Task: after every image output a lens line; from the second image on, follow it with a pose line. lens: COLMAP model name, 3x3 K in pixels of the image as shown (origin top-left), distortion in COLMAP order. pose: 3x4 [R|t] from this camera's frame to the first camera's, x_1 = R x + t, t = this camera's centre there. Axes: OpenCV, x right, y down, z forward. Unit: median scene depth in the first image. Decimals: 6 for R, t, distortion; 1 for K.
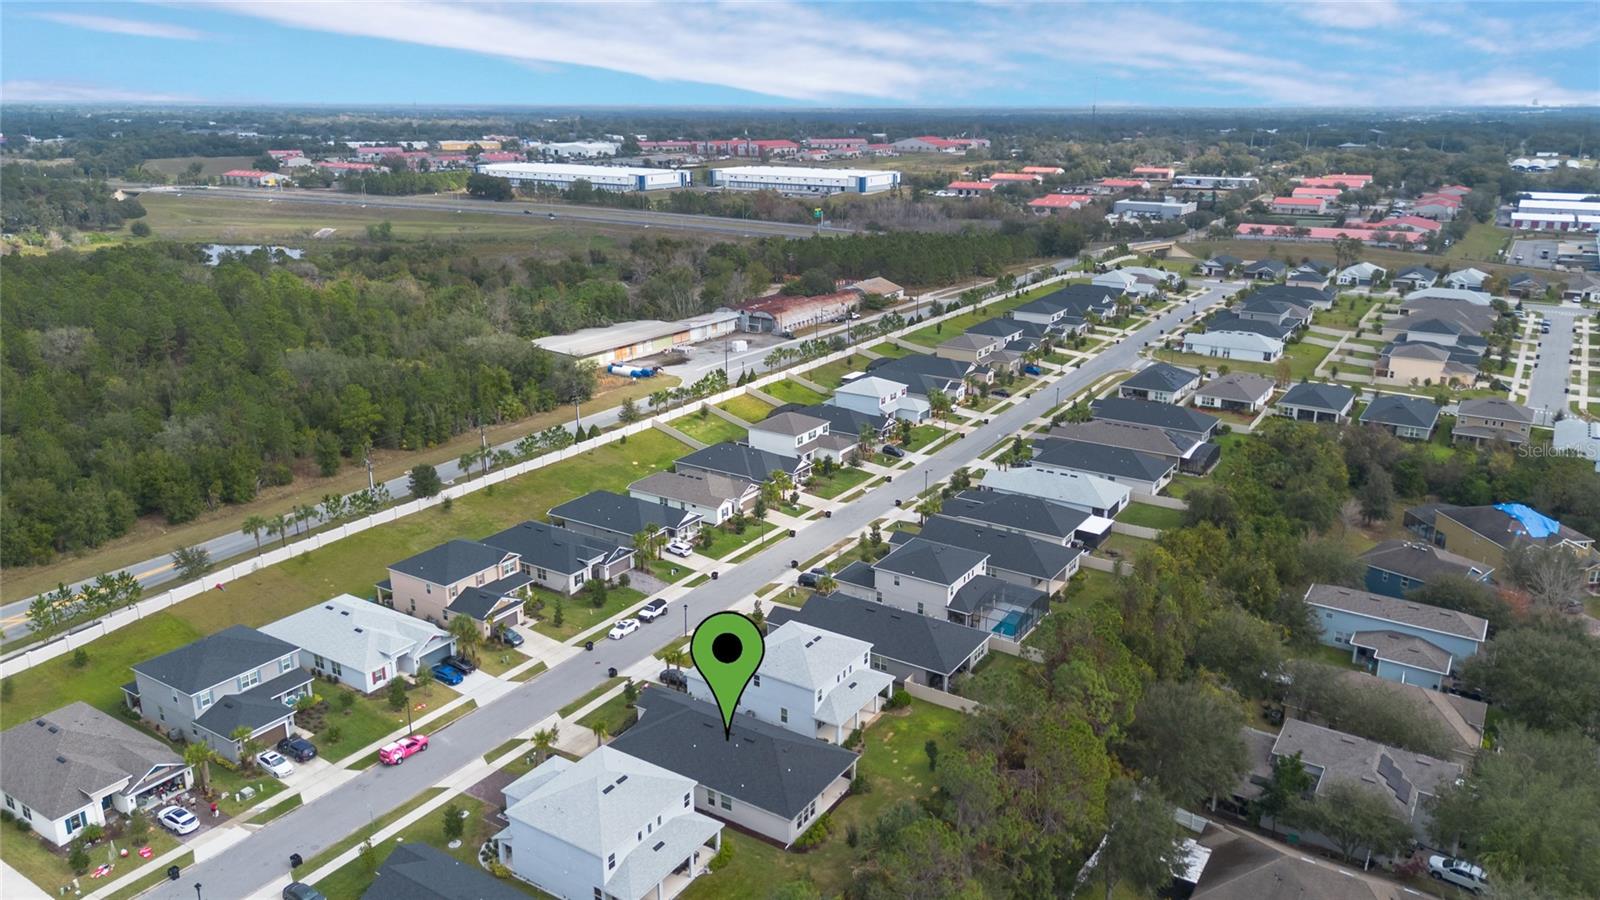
lens RADIAL K [[1127.6, 0, 806.4], [0, 1127.6, 446.8], [0, 0, 1]] dist [0.083681, -0.098302]
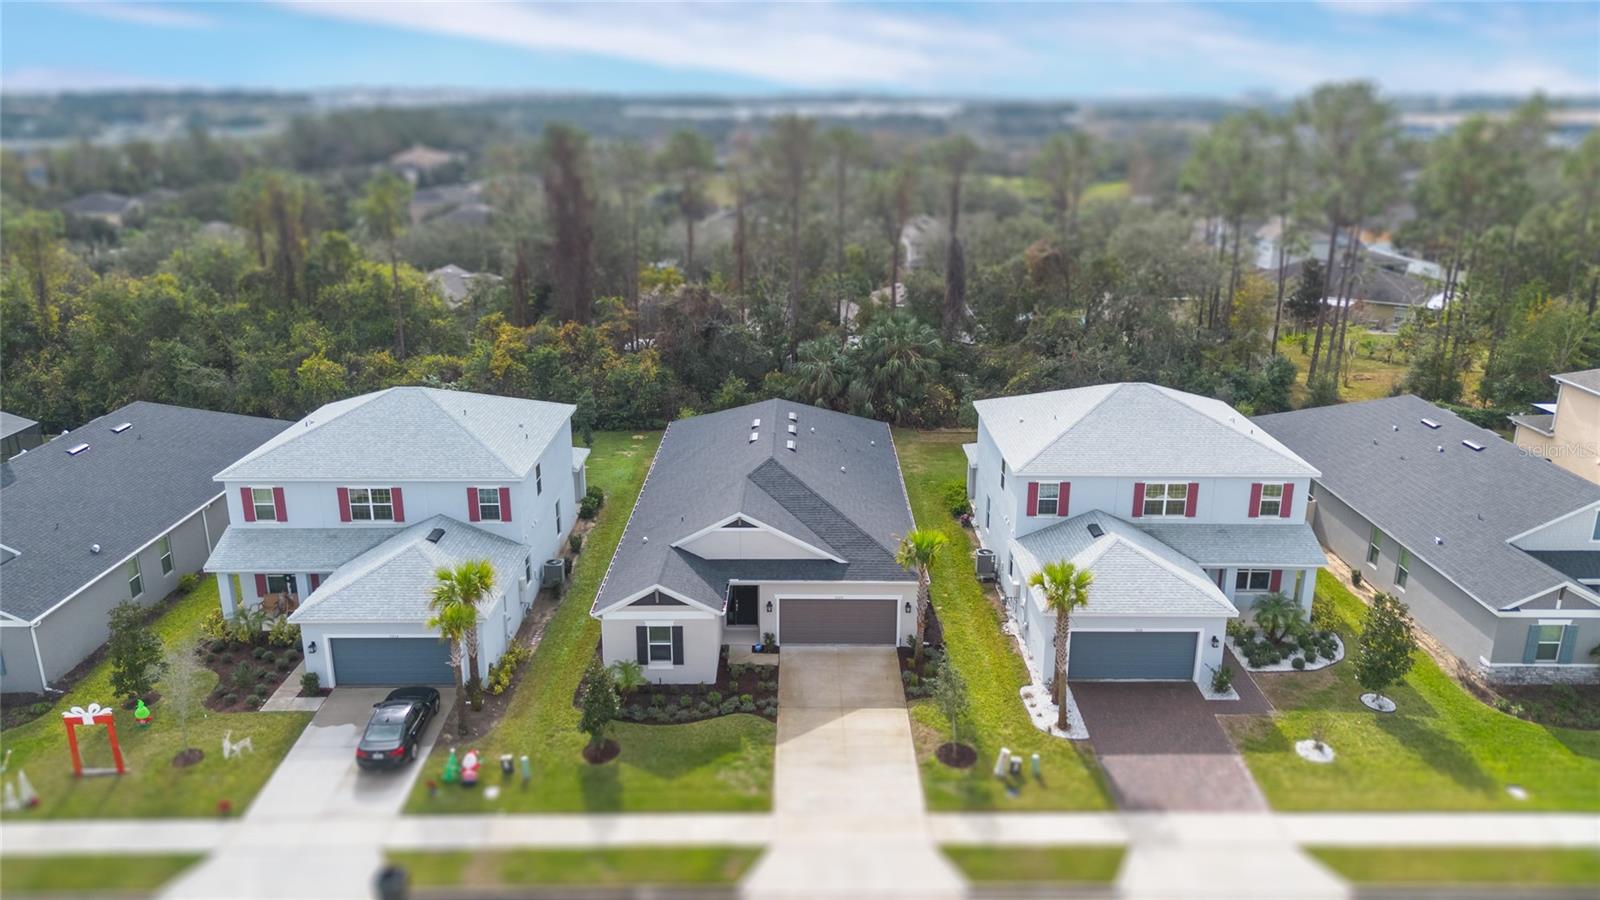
lens RADIAL K [[1127.6, 0, 806.4], [0, 1127.6, 446.8], [0, 0, 1]] dist [0.083681, -0.098302]
pose [[-0.538663, -0.254783, 0.803074, -0.379579], [0.241531, 0.866474, 0.436904, 0.038136], [-0.807158, 0.429311, -0.405200, 0.979598]]
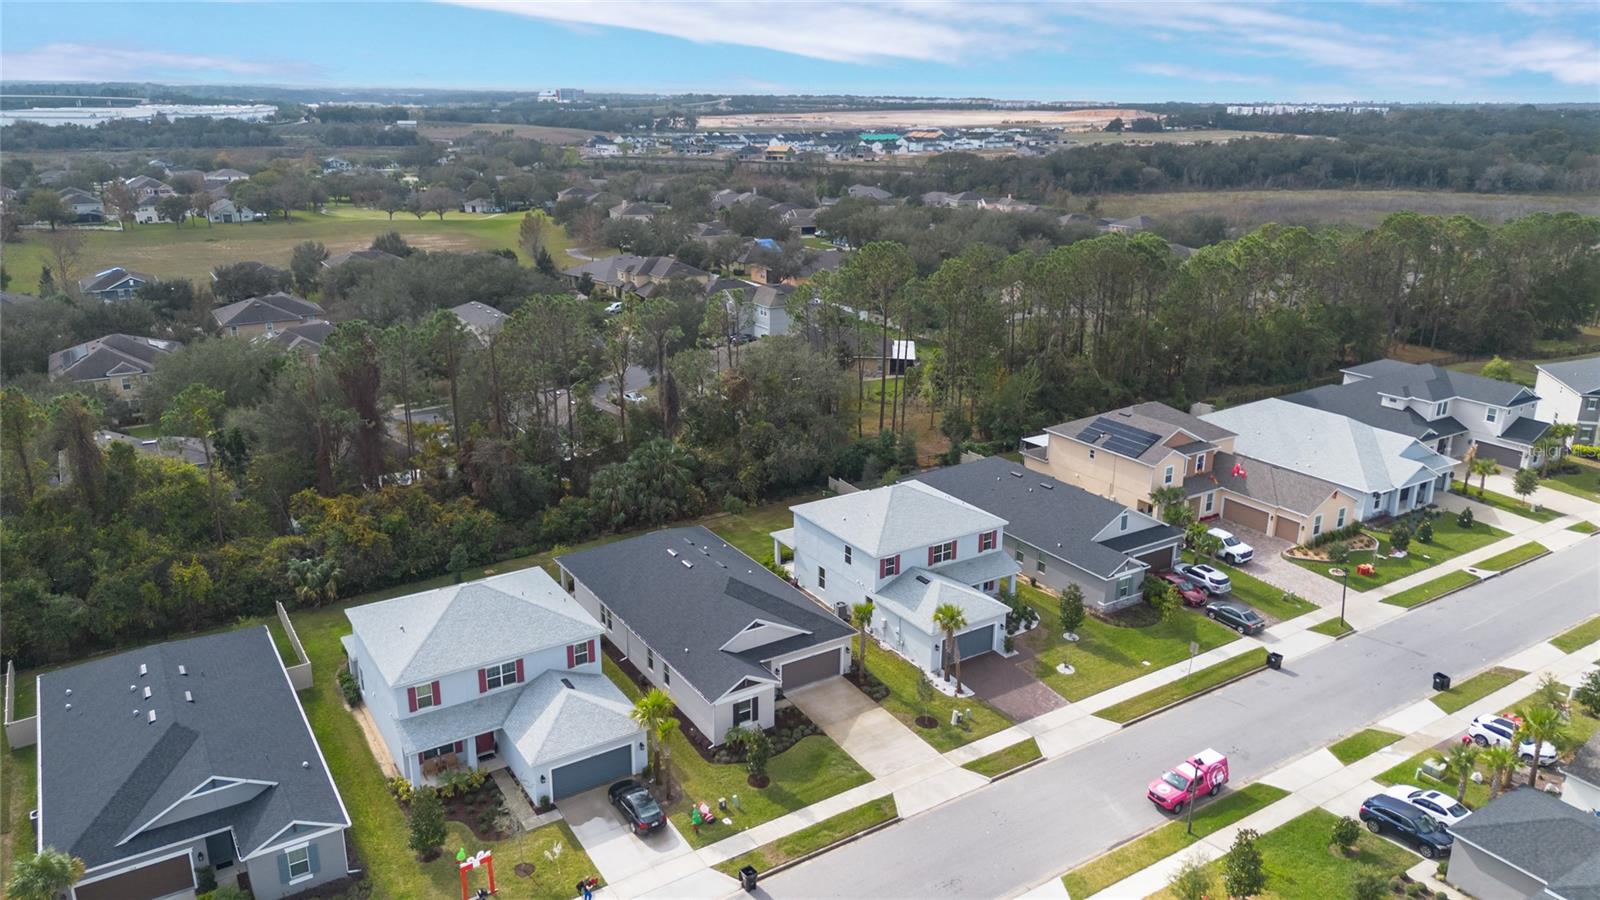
lens RADIAL K [[1127.9, 0, 803.1], [0, 1127.9, 448.7], [0, 0, 1]] dist [0.092023, -0.101914]
pose [[-0.907256, -0.137390, 0.397506, -0.330534], [0.113135, 0.830579, 0.545288, -0.155757], [-0.405077, 0.539688, -0.738004, 1.205570]]
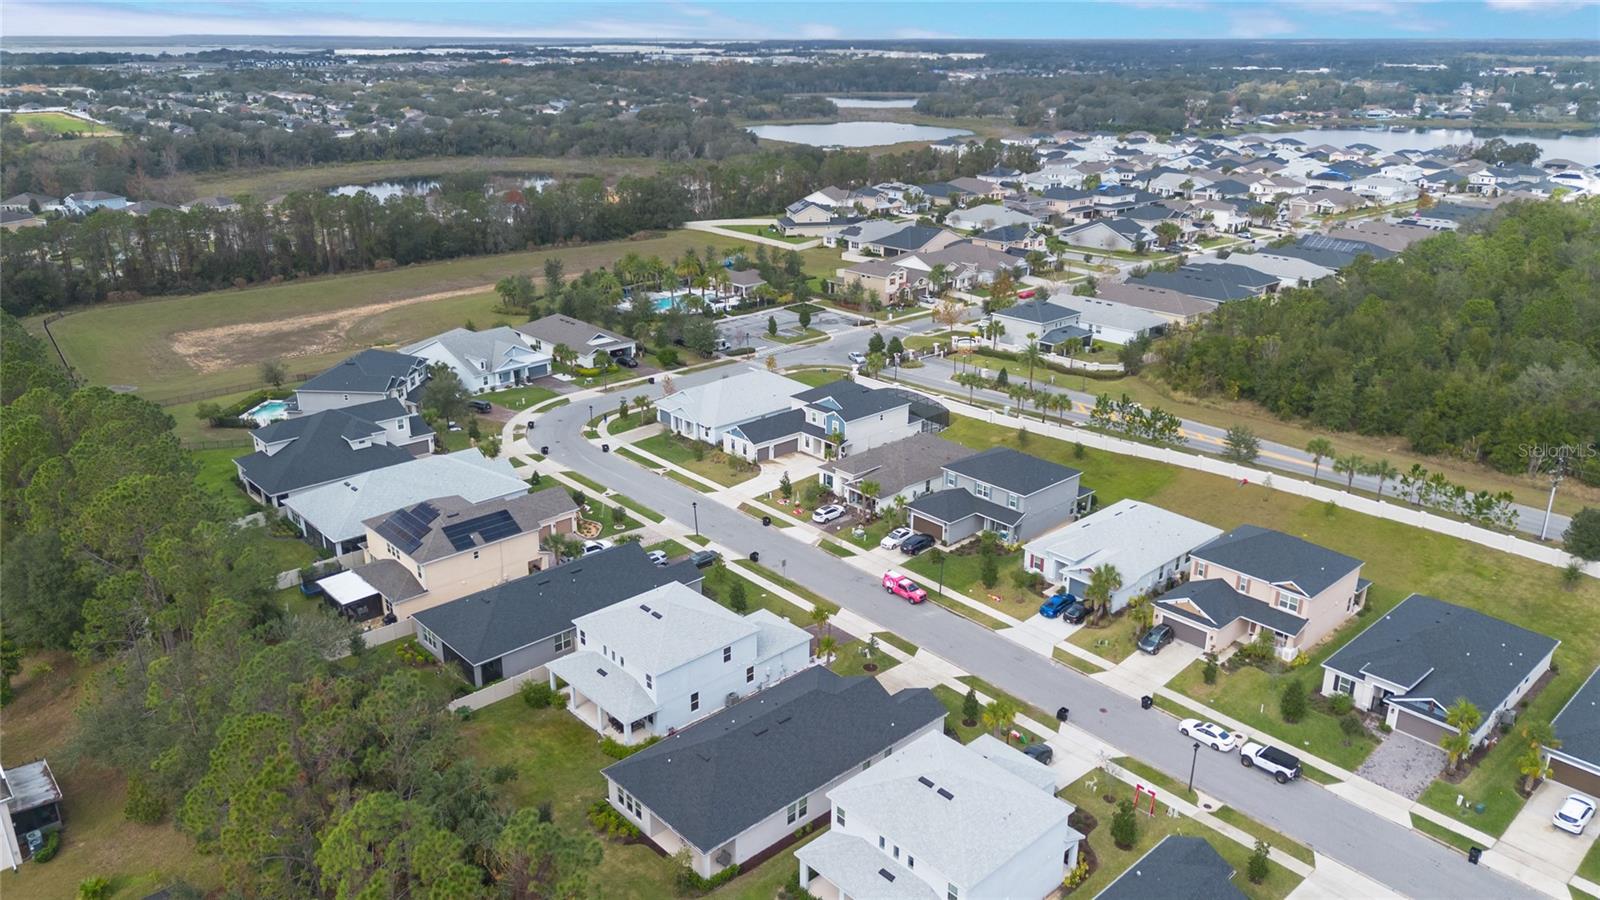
lens RADIAL K [[1127.6, 0, 806.4], [0, 1127.6, 446.8], [0, 0, 1]] dist [0.083681, -0.098302]
pose [[-0.253544, 0.325655, -0.910859, 0.475056], [-0.289332, 0.872989, 0.392653, -0.187786], [0.923040, 0.363095, -0.127119, 0.871646]]
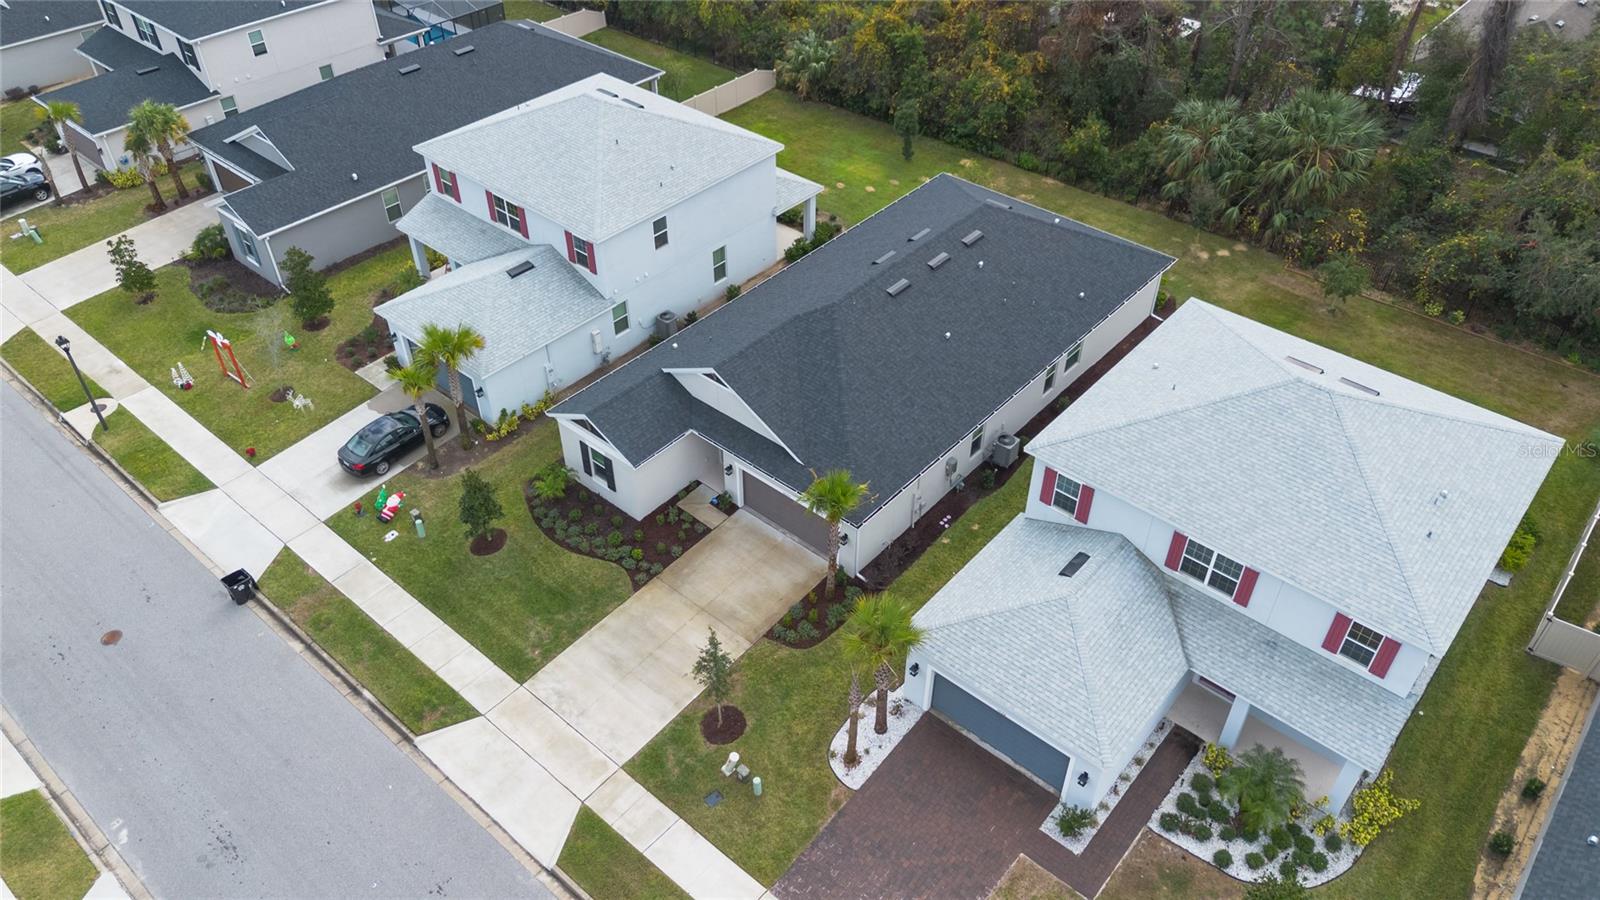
lens RADIAL K [[1127.6, 0, 806.4], [0, 1127.6, 446.8], [0, 0, 1]] dist [0.083681, -0.098302]
pose [[0.141701, -0.644856, 0.751054, -0.344348], [0.286642, 0.752935, 0.592390, 0.039871], [-0.947501, 0.131341, 0.291534, 0.766478]]
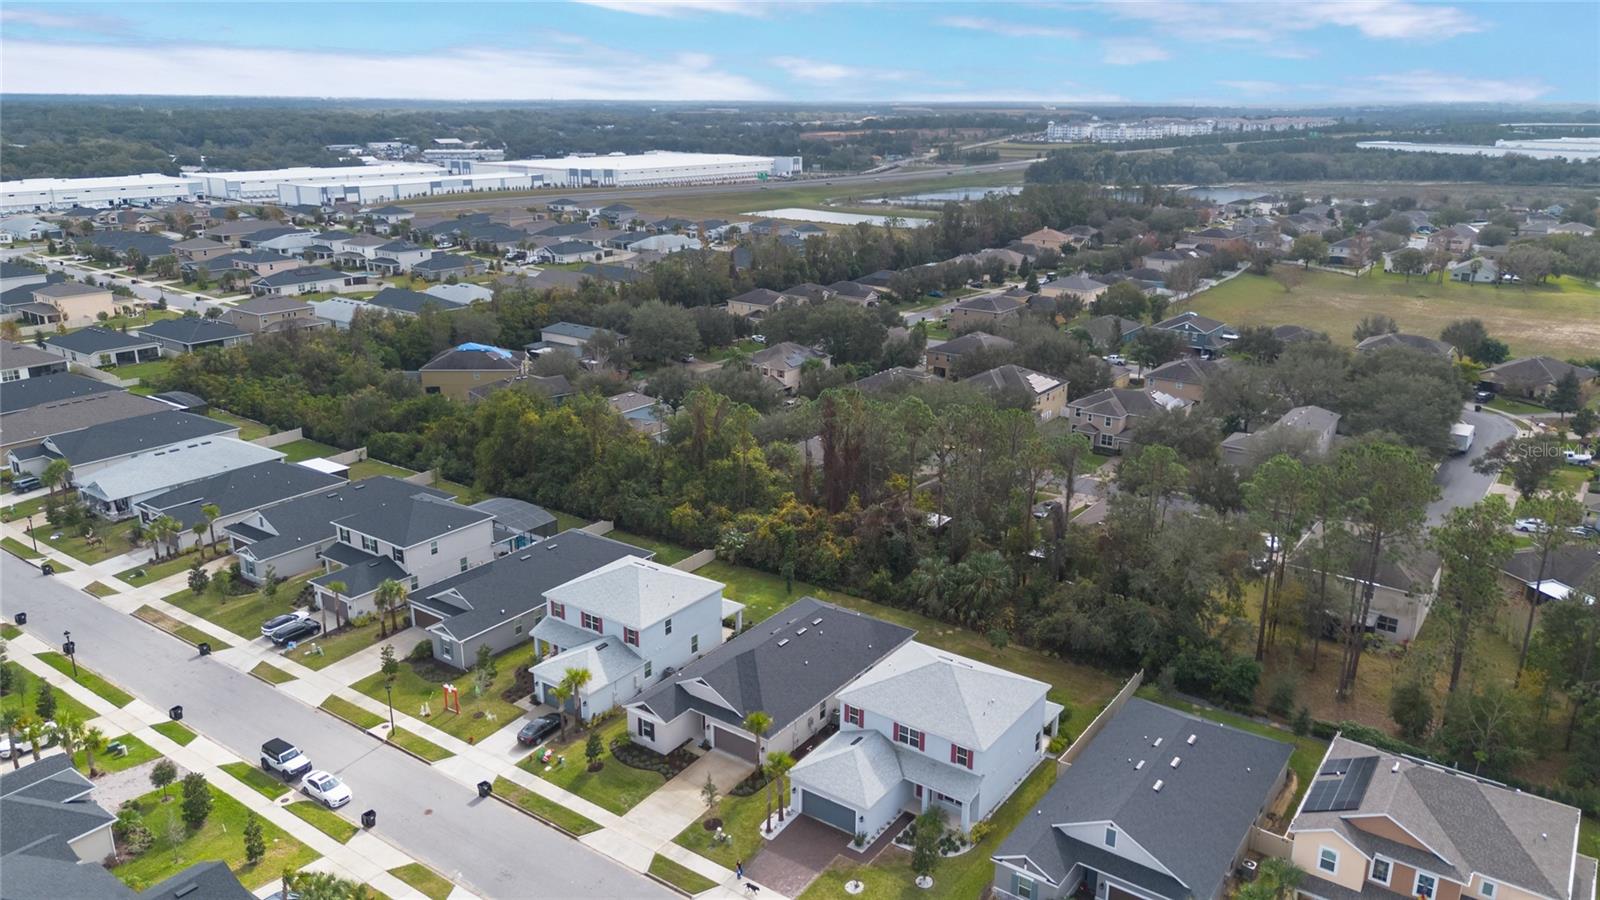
lens RADIAL K [[1127.6, 0, 806.4], [0, 1127.6, 446.8], [0, 0, 1]] dist [0.083681, -0.098302]
pose [[0.054346, -0.298883, 0.952741, -0.700953], [0.288723, 0.918097, 0.271546, -0.094367], [-0.955869, 0.260321, 0.136189, 0.688328]]
